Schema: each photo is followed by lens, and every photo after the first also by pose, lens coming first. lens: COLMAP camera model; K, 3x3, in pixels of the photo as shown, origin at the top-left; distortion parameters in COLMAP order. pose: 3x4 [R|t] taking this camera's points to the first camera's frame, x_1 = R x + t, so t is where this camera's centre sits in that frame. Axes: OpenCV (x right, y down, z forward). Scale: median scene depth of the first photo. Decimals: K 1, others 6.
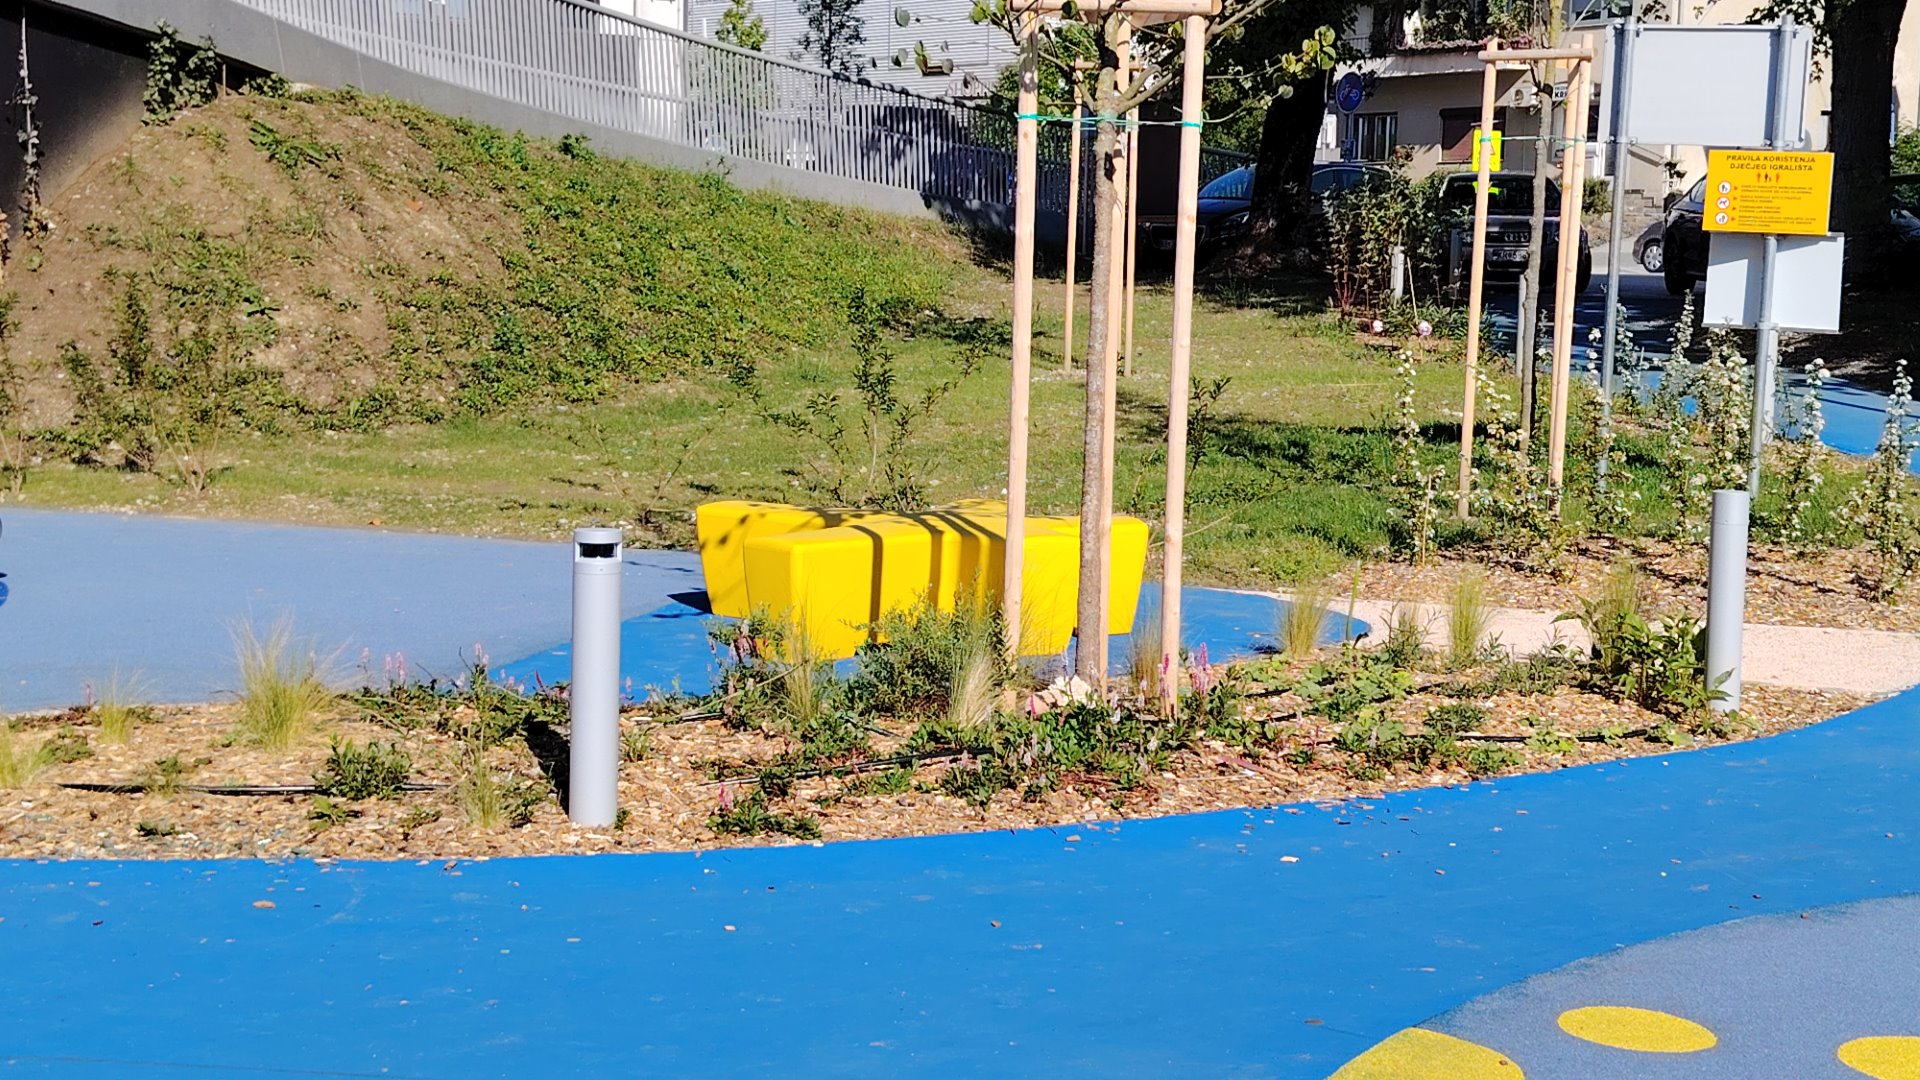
lens RADIAL K [[2637.3, 0, 959.6], [0, 2637.3, 539.5], [0, 0, 1]] dist [0.006506, 0.000000]
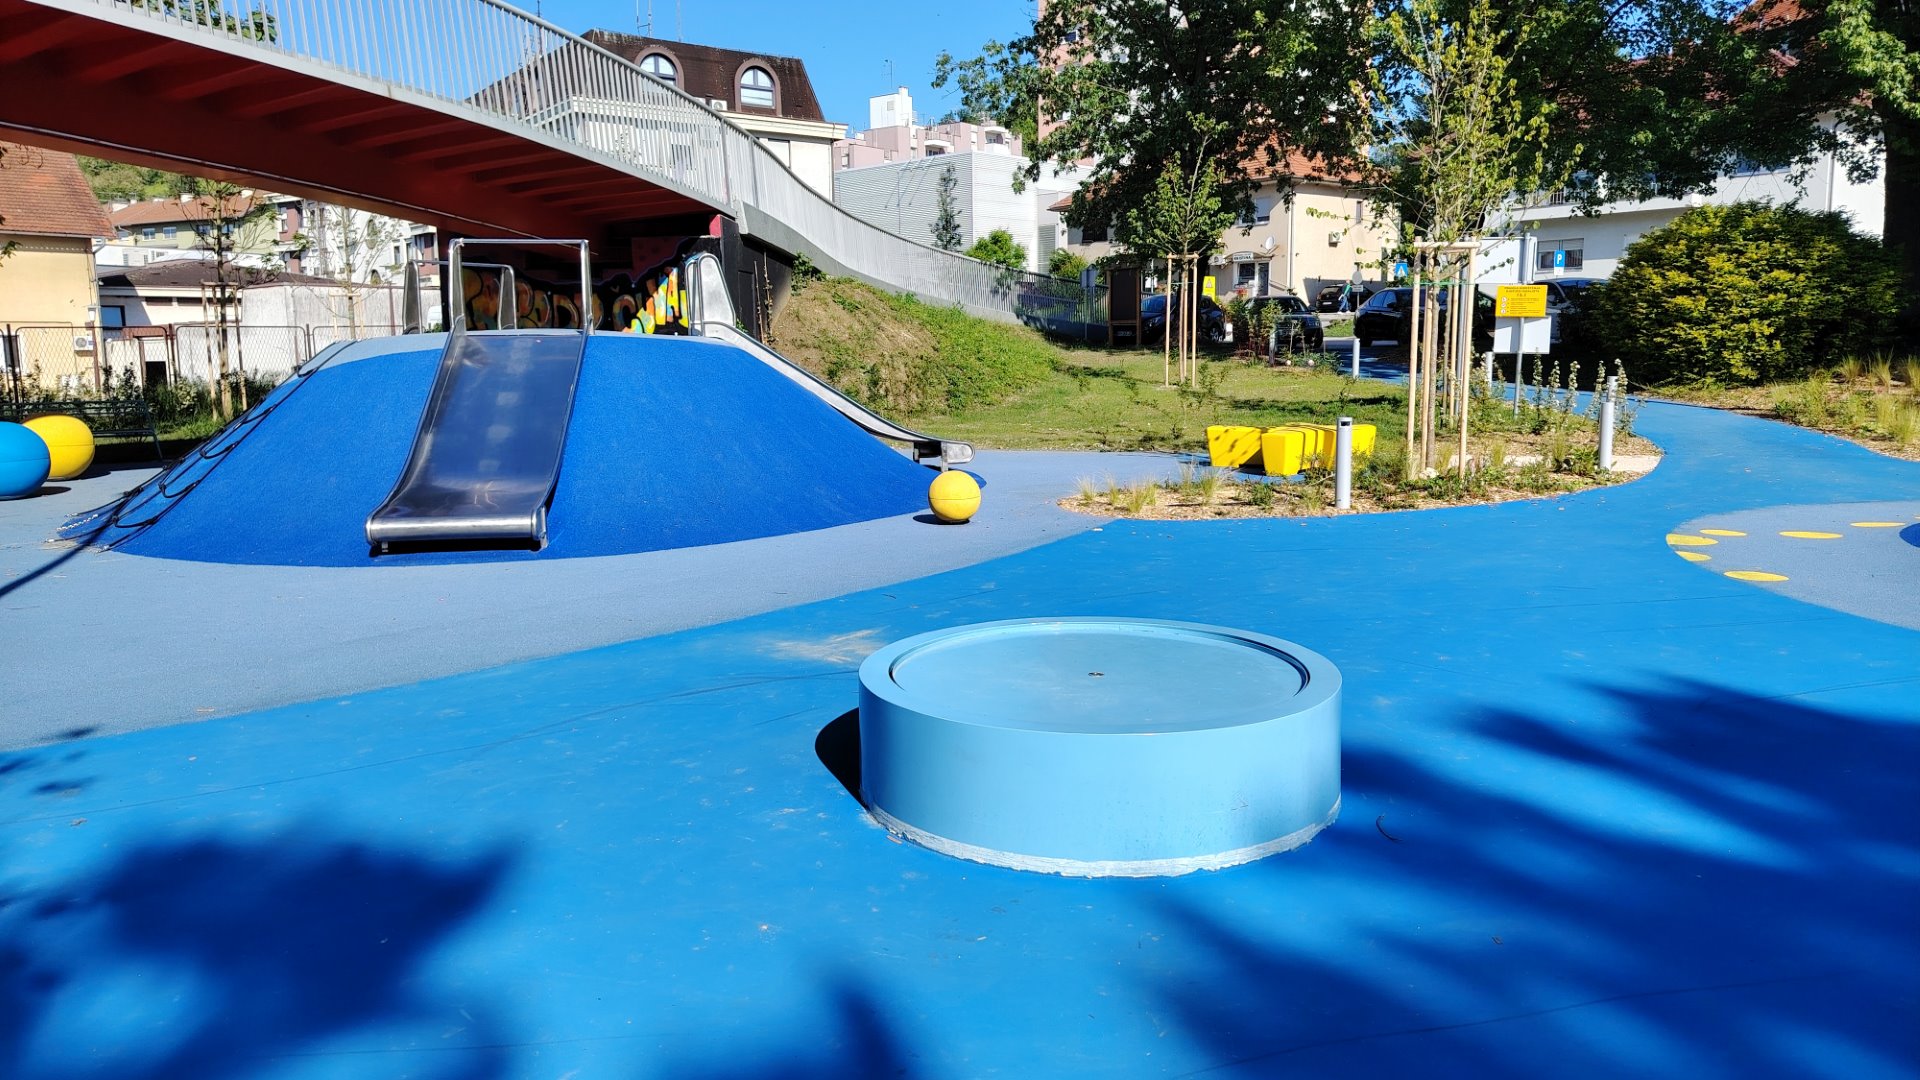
lens RADIAL K [[1317.6, 0, 987.7], [0, 1317.6, 533.8], [0, 0, 1]] dist [-0.008557, -0.011195]
pose [[0.997589, -0.045902, 0.052048, -0.297626], [0.043912, 0.998284, 0.038750, 0.025607], [-0.053737, -0.036371, 0.997892, -0.281100]]
